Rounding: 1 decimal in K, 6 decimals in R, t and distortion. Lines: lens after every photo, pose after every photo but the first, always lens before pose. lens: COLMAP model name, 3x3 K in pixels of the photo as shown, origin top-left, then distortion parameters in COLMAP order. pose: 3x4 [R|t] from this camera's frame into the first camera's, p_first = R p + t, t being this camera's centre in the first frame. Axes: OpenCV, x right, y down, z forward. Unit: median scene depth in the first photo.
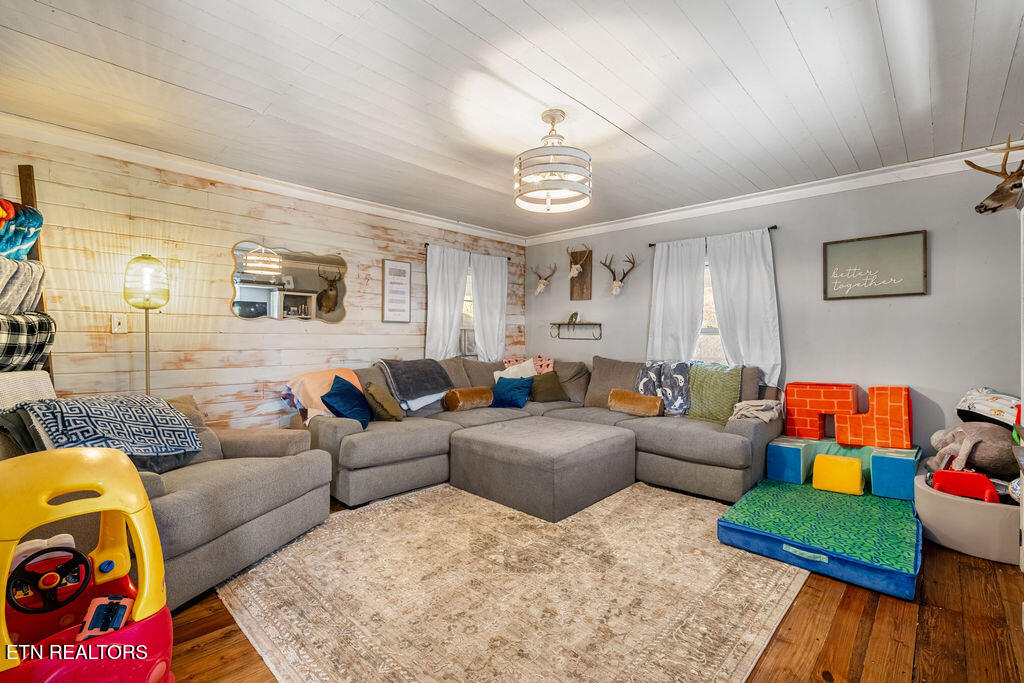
lens RADIAL K [[461.2, 0, 512.2], [0, 461.2, 340.5], [0, 0, 1]] dist [-0.003781, 0.000205]
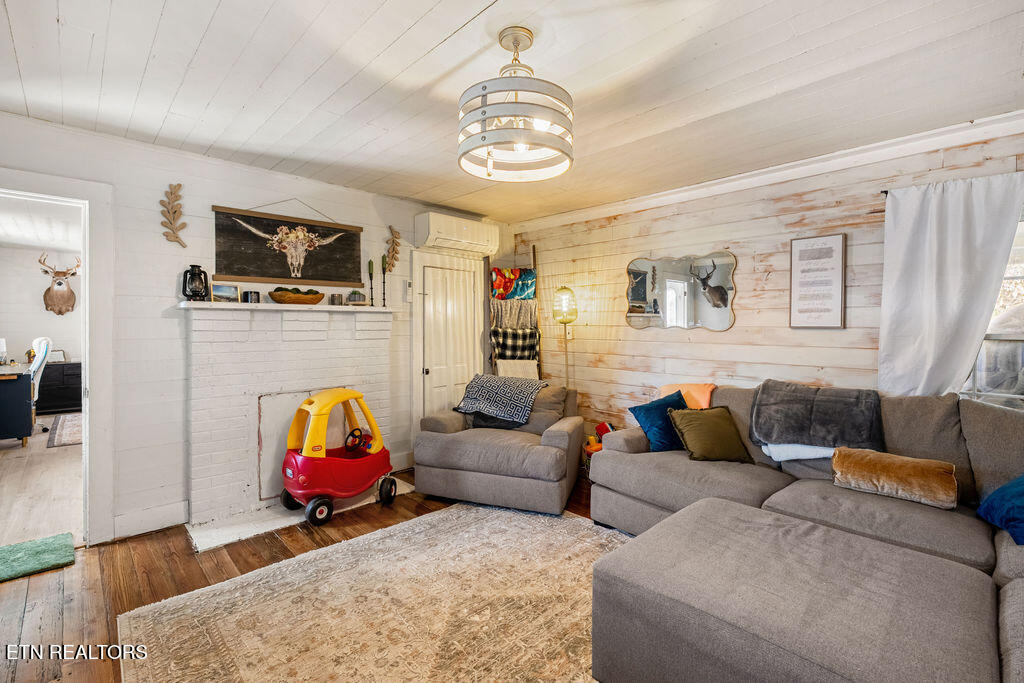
lens RADIAL K [[461.2, 0, 505.9], [0, 461.2, 331.4], [0, 0, 1]] dist [-0.003781, 0.000205]
pose [[-0.058995, 0.007187, -0.998232, 0.581820], [-0.013549, 0.999876, 0.007999, -0.044987], [0.998166, 0.013997, -0.058890, 0.774884]]
